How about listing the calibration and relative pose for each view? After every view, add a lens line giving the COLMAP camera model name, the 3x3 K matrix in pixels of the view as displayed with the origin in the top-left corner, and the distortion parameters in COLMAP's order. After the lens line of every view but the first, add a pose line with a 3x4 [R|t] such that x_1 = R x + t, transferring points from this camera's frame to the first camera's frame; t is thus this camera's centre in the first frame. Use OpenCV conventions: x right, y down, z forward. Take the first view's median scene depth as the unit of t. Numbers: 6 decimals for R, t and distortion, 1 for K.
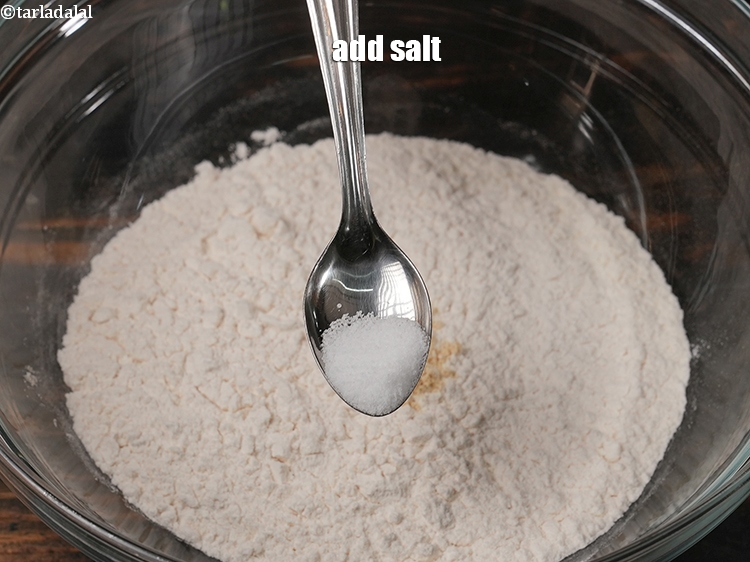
lens RADIAL K [[1871.1, 0, 373.7], [0, 1871.1, 280.7], [0, 0, 1]] dist [0.072811, 0.000000]
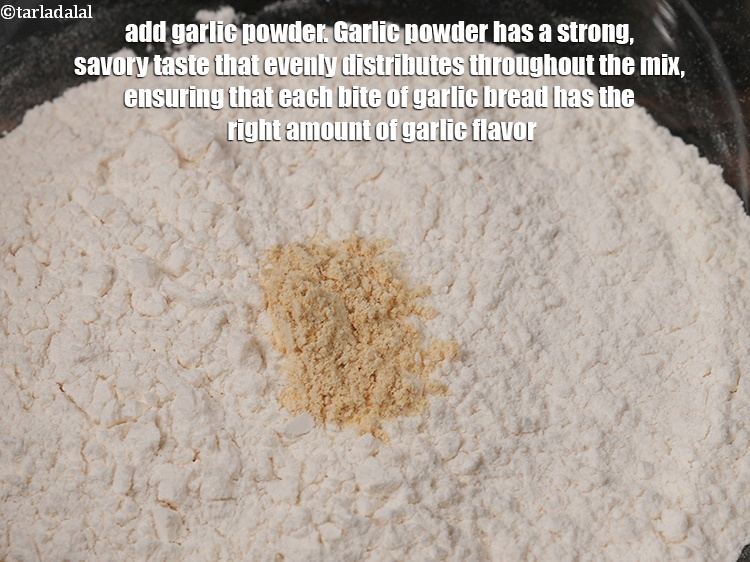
lens RADIAL K [[1866.6, 0, 378.7], [0, 1866.6, 283.9], [0, 0, 1]] dist [0.101226, 0.000000]
pose [[0.996138, 0.065131, -0.058883, 0.055607], [-0.061791, 0.996467, 0.056872, -0.023924], [0.062379, -0.053014, 0.996644, 0.333257]]
